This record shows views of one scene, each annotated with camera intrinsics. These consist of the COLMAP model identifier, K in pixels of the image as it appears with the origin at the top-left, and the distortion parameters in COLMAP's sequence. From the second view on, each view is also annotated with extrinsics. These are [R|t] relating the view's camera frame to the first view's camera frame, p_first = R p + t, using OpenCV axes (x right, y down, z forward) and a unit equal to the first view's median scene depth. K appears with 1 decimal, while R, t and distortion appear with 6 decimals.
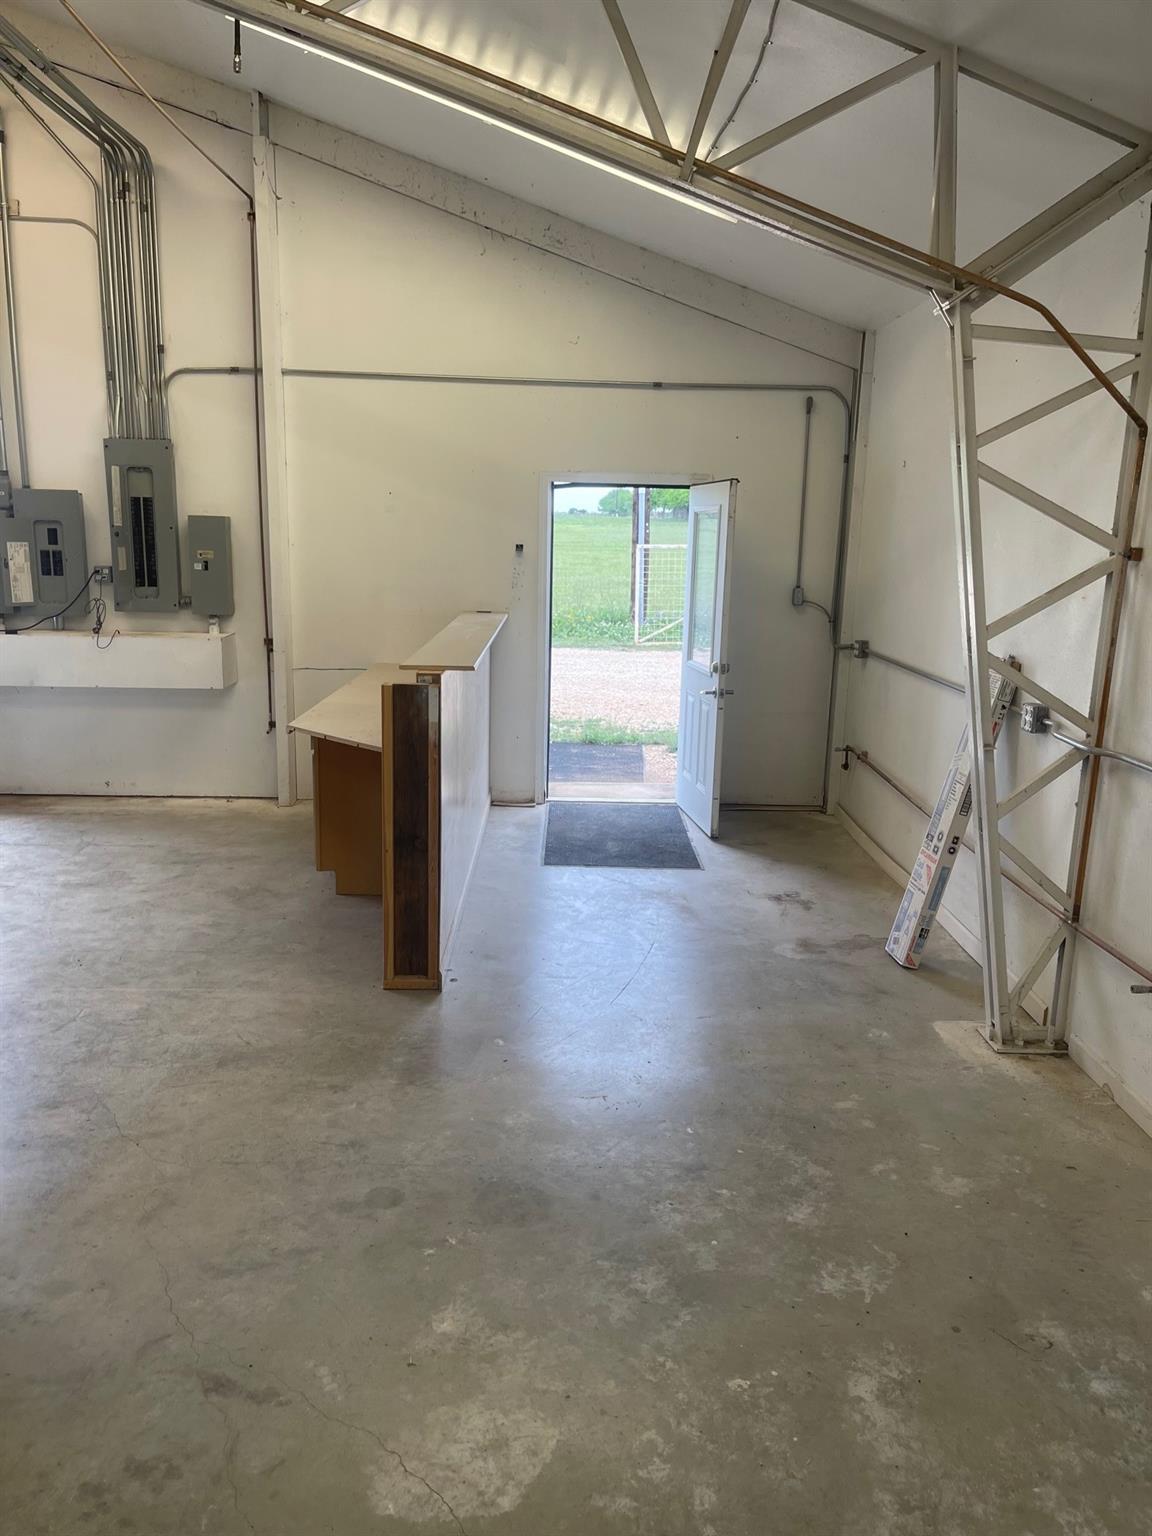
lens RADIAL K [[1152.5, 0, 568.3], [0, 1152.5, 776.1], [0, 0, 1]] dist [0.057938, -0.082989]
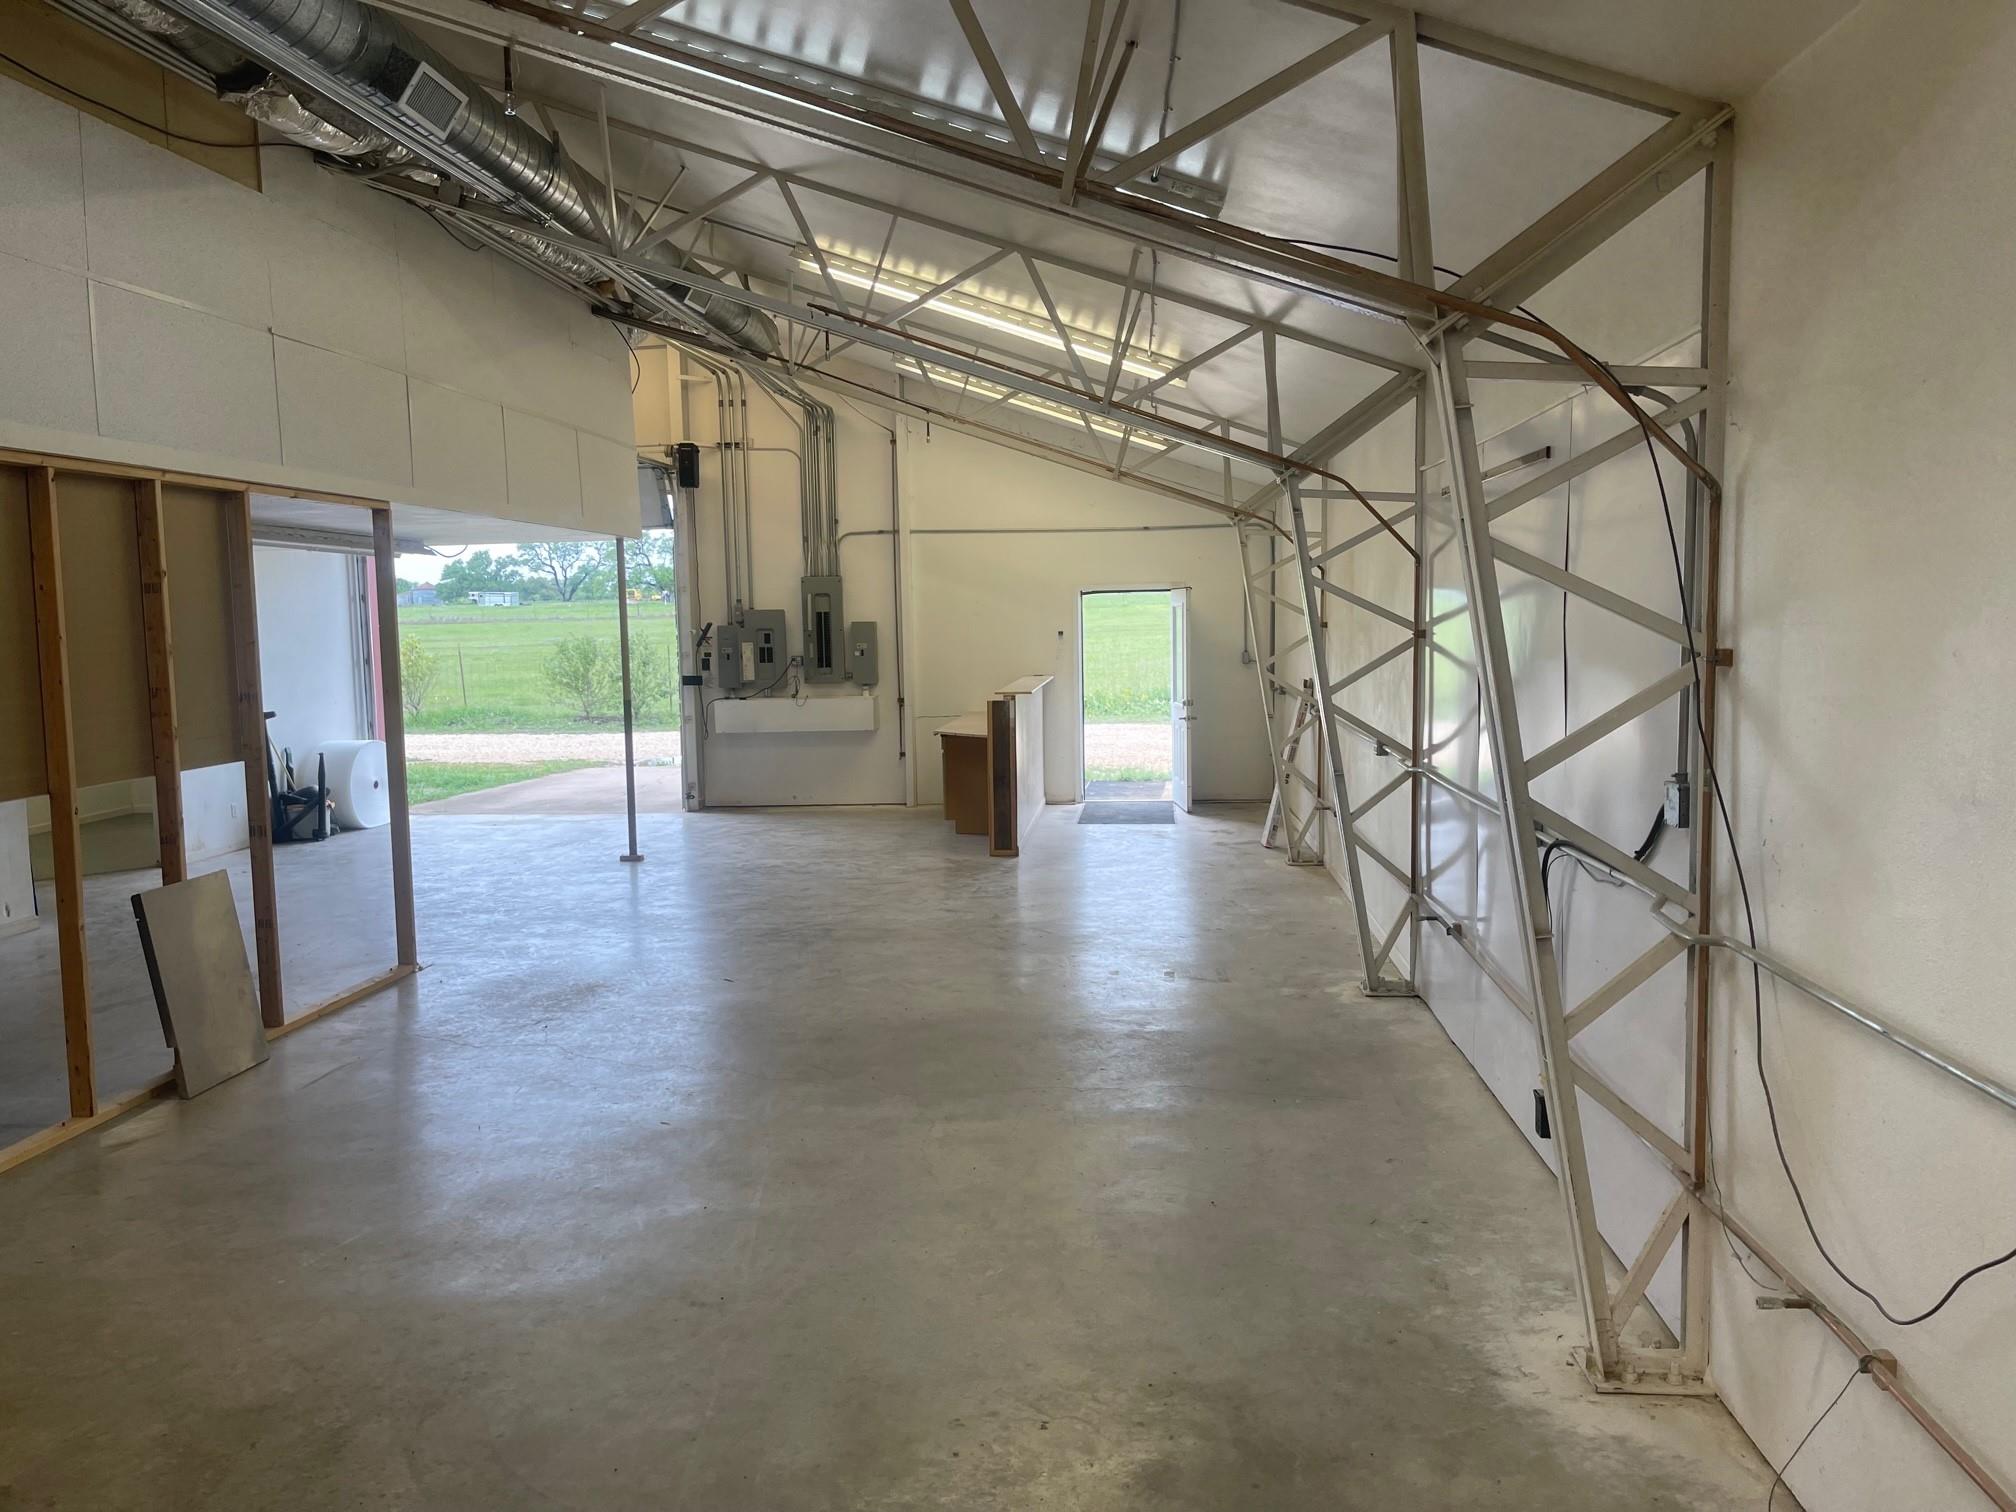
lens RADIAL K [[1512.6, 0, 1016.7], [0, 1512.6, 754.2], [0, 0, 1]] dist [0.057938, -0.082989]
pose [[0.995067, -0.030694, -0.094338, 0.086395], [0.019444, 0.992831, -0.117938, 0.203840], [0.097282, 0.115522, 0.988530, -1.005798]]
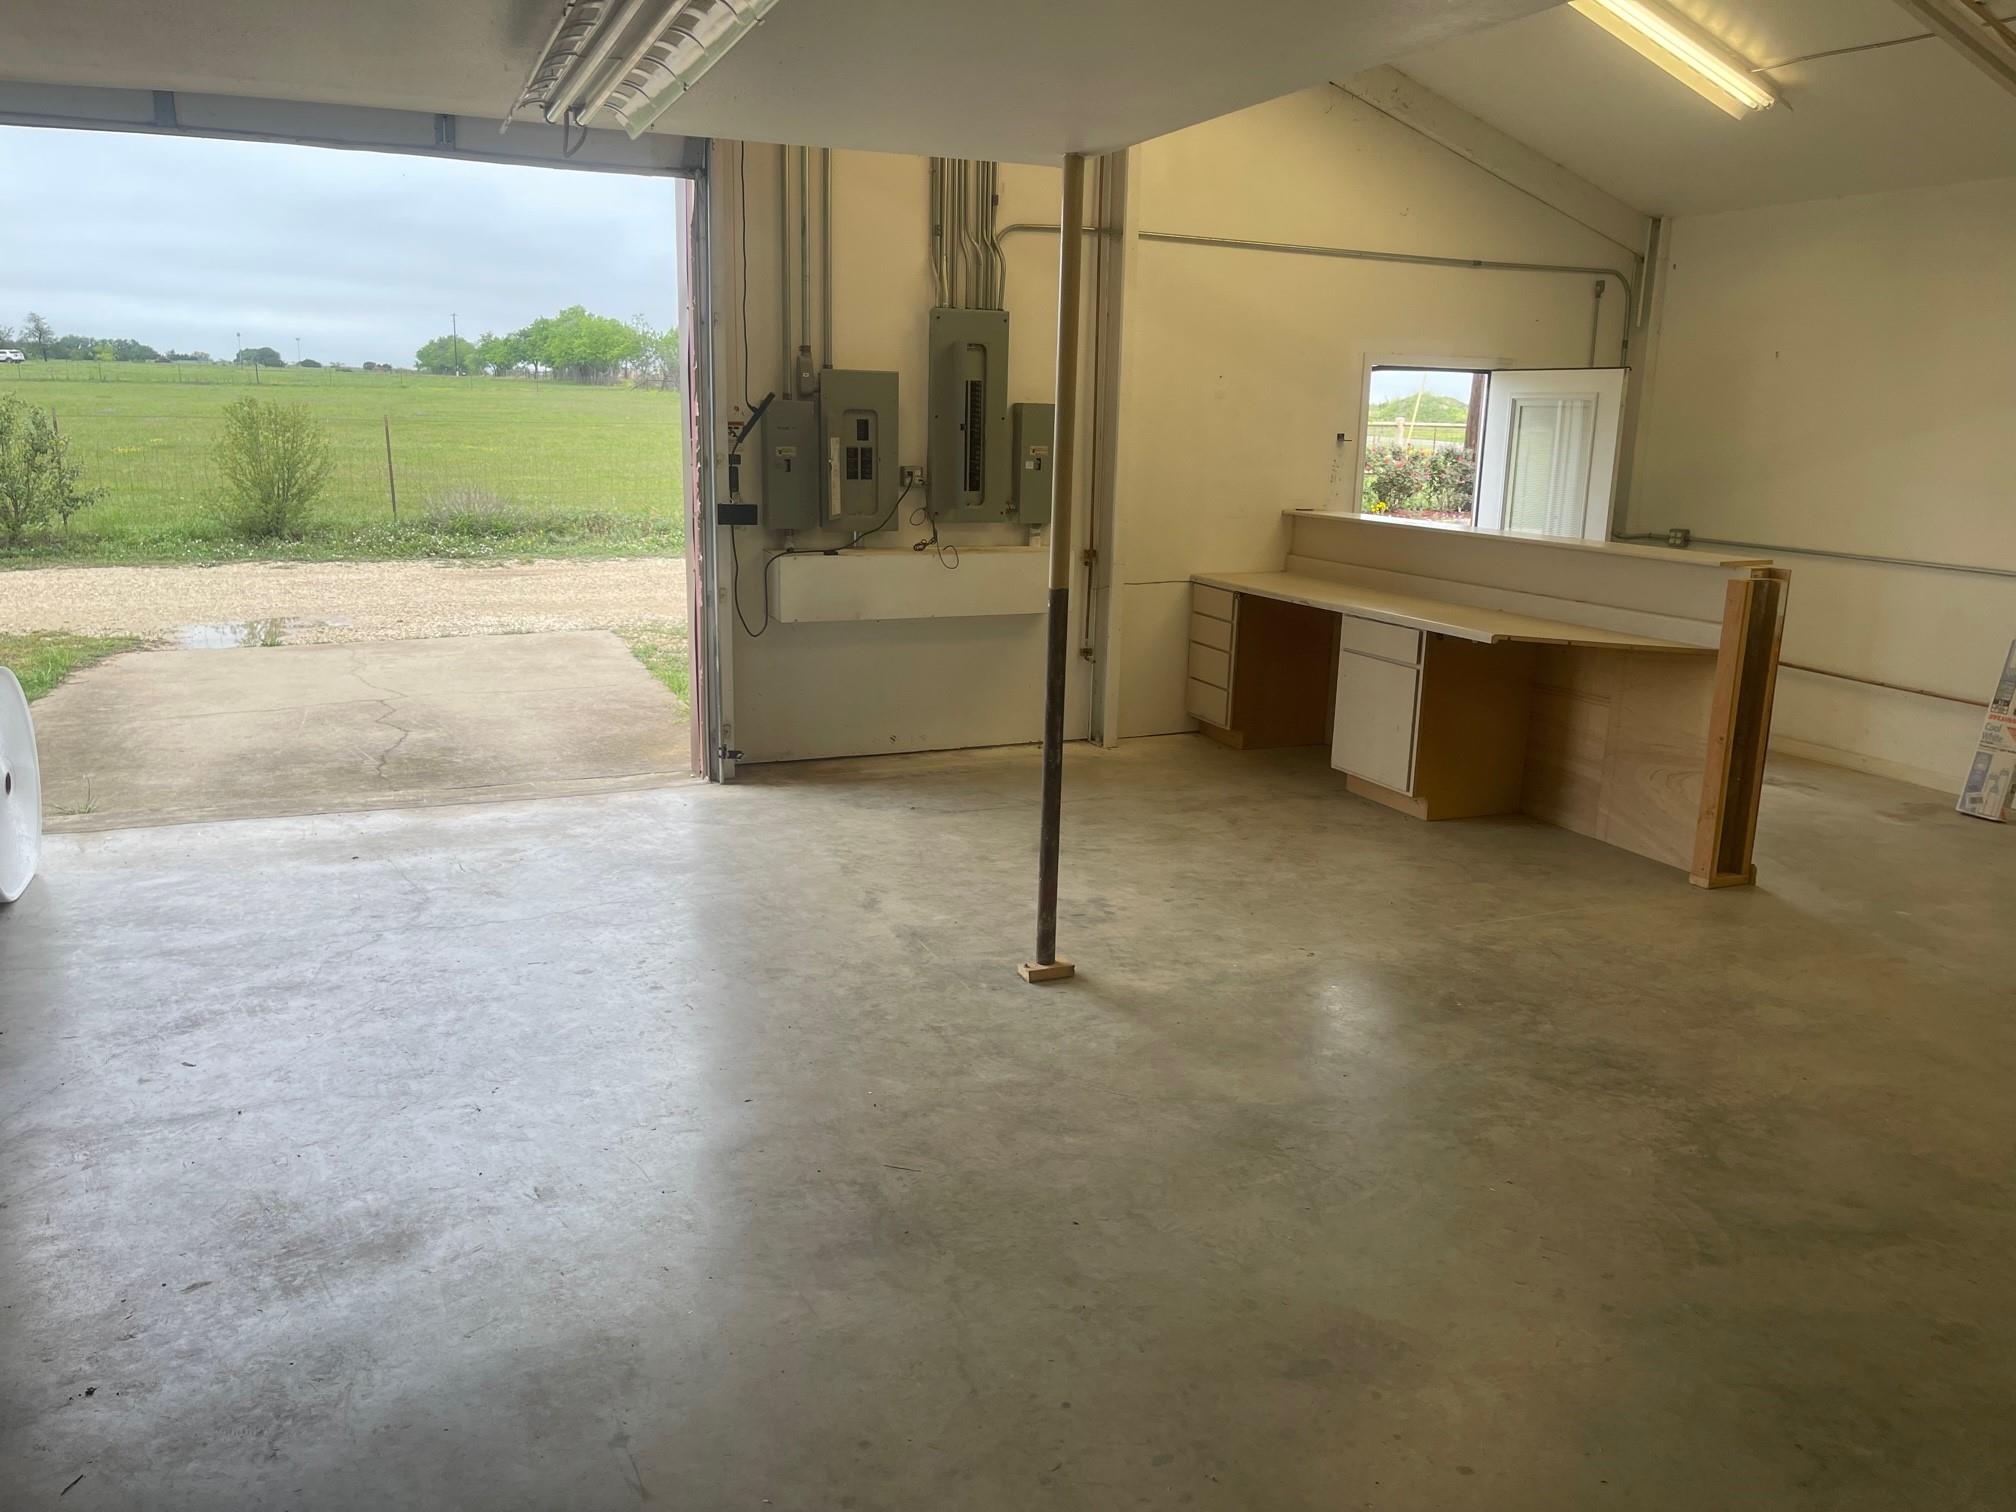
lens RADIAL K [[1512.6, 0, 993.3], [0, 1512.6, 735.5], [0, 0, 1]] dist [0.057938, -0.082989]
pose [[0.923282, -0.079995, 0.375702, -0.777771], [0.076132, 0.996781, 0.025142, -0.017623], [-0.376504, 0.005389, 0.926399, 0.008068]]
